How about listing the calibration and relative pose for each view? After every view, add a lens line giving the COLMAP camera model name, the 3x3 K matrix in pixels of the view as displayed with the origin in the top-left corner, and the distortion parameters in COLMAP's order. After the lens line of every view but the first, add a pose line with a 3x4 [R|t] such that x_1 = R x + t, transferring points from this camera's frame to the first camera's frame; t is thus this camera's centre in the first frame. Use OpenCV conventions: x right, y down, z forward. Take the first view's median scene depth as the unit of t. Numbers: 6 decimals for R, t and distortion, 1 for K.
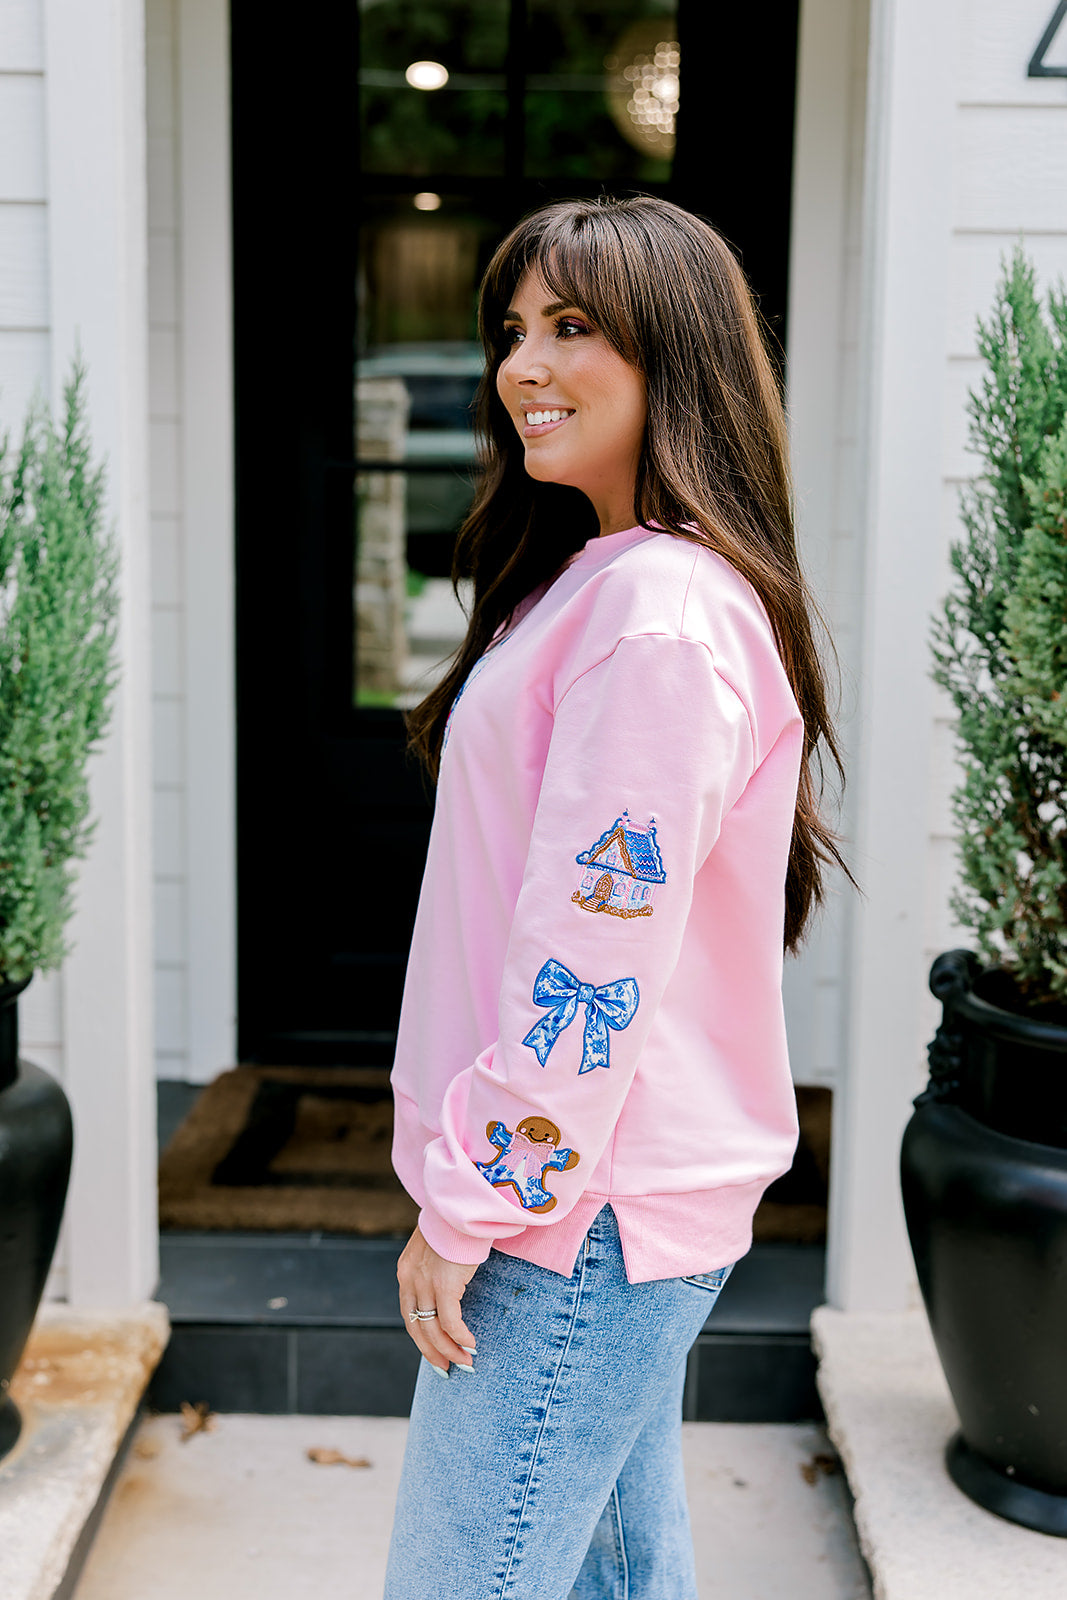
lens RADIAL K [[1998.6, 0, 561.5], [0, 1998.6, 751.2], [0, 0, 1]] dist [0.011413, -0.013120]
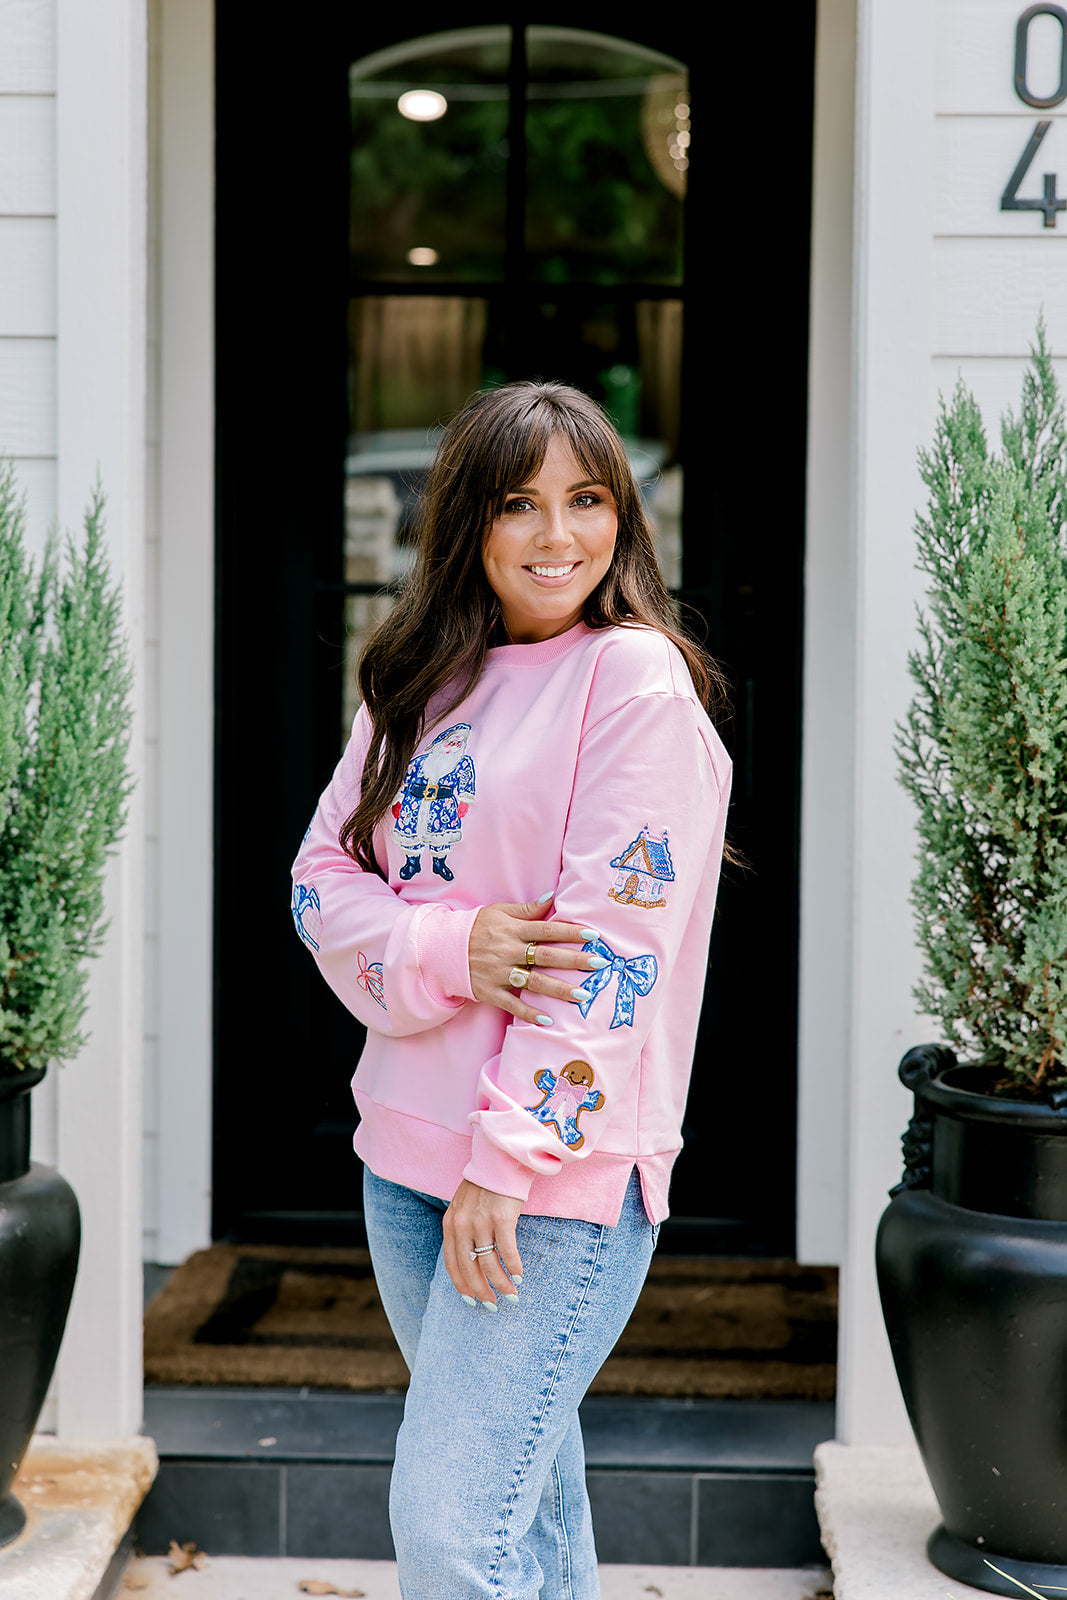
lens RADIAL K [[2809.4, 0, 531.0], [0, 2809.4, 767.6], [0, 0, 1]] dist [0.014355, 0.035543]
pose [[0.999593, -0.004764, -0.028138, 0.033236], [0.002528, 0.996874, -0.078966, 0.072774], [0.028427, 0.078862, 0.996480, -0.486715]]
